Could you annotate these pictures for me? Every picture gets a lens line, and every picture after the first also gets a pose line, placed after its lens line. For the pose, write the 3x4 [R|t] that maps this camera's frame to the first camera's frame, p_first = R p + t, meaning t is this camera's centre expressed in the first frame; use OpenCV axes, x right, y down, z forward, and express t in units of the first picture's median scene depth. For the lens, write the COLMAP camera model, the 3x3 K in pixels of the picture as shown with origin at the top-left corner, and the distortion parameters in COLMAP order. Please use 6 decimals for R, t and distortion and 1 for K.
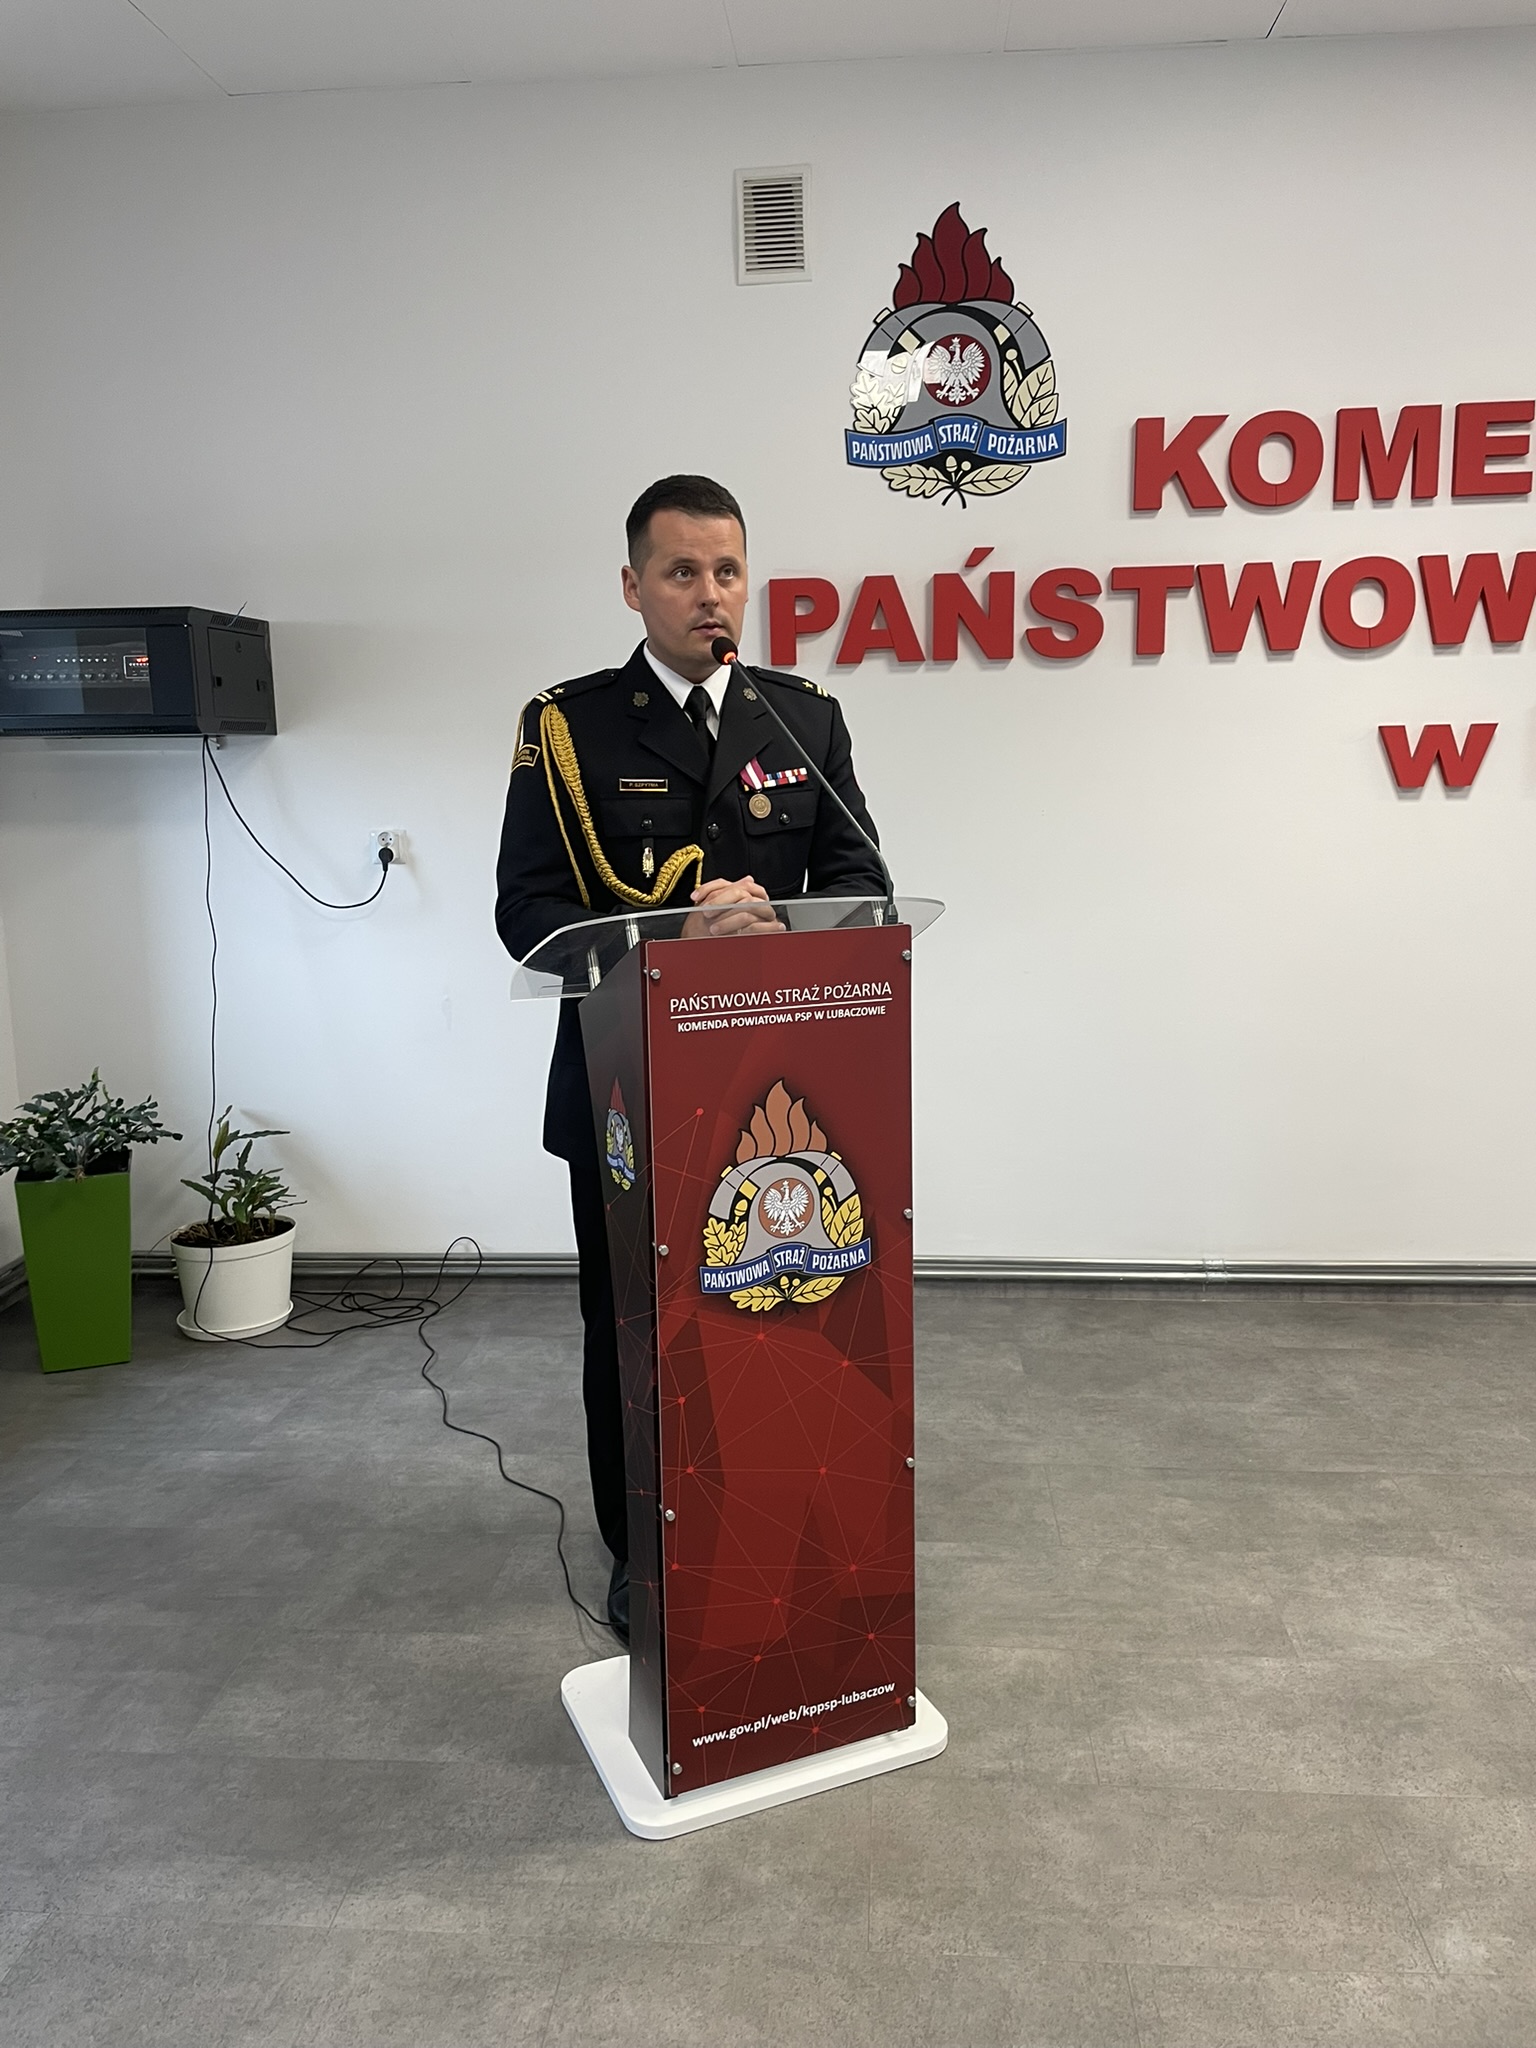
lens RADIAL K [[1588.8, 0, 765.6], [0, 1588.8, 983.4], [0, 0, 1]] dist [0.062627, -0.015960]
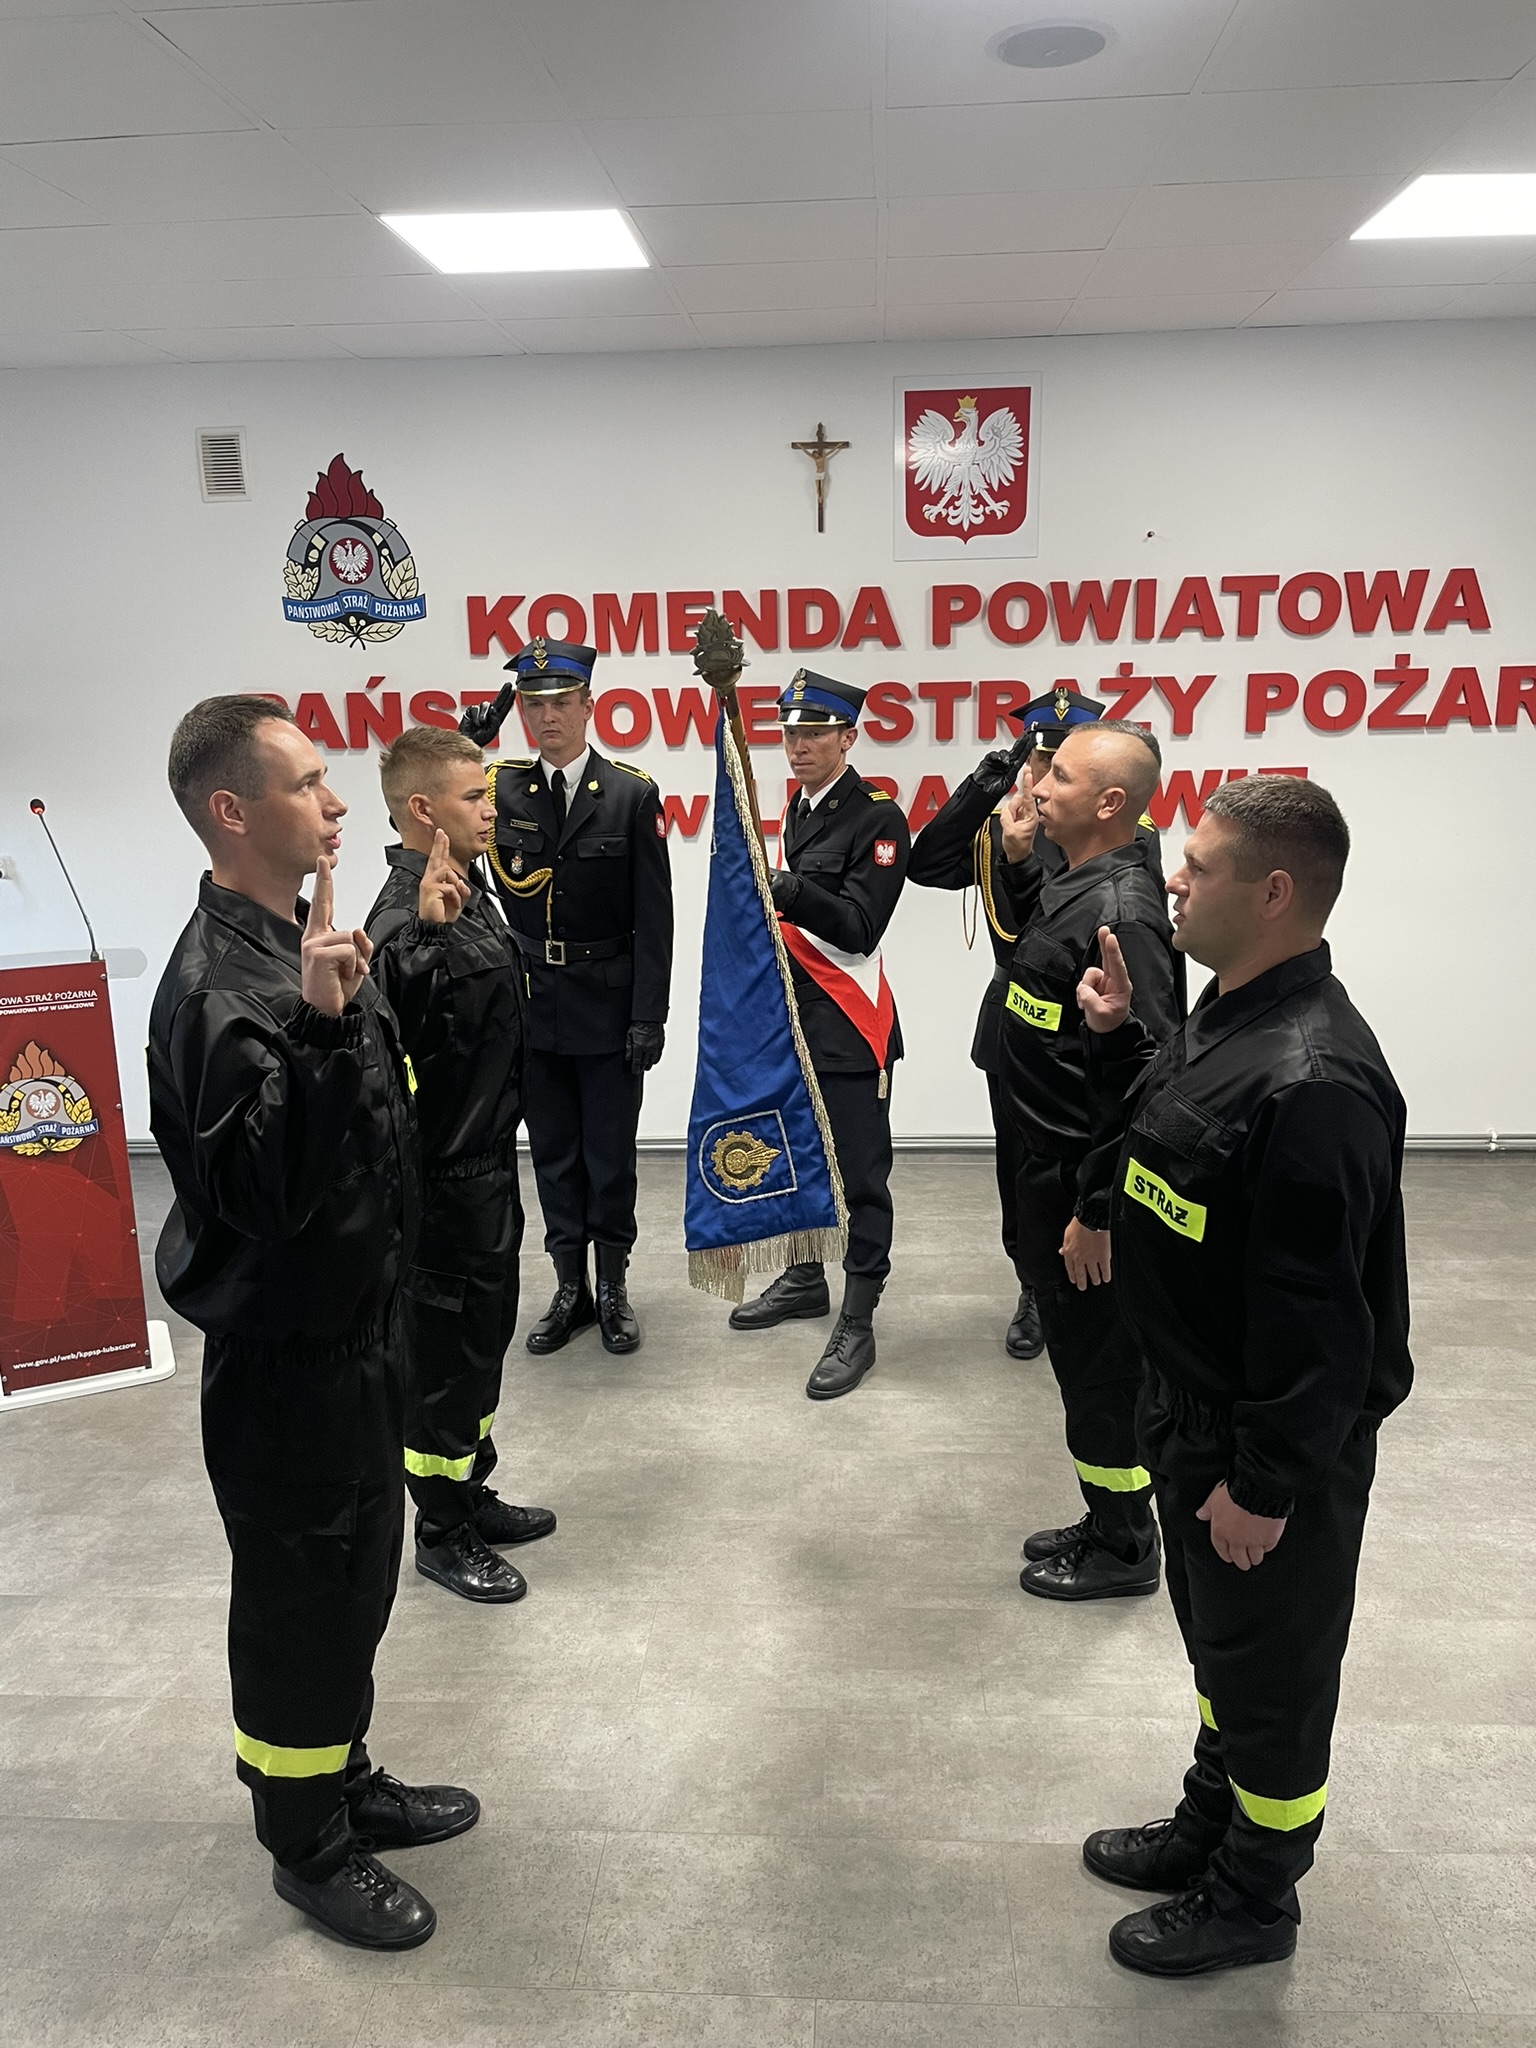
lens RADIAL K [[1588.8, 0, 771.9], [0, 1588.8, 1012.9], [0, 0, 1]] dist [0.062627, -0.015960]
pose [[0.999950, -0.001360, 0.009868, 0.887261], [0.000575, 0.996861, 0.079167, -0.128994], [-0.009944, -0.079157, 0.996813, -0.987966]]
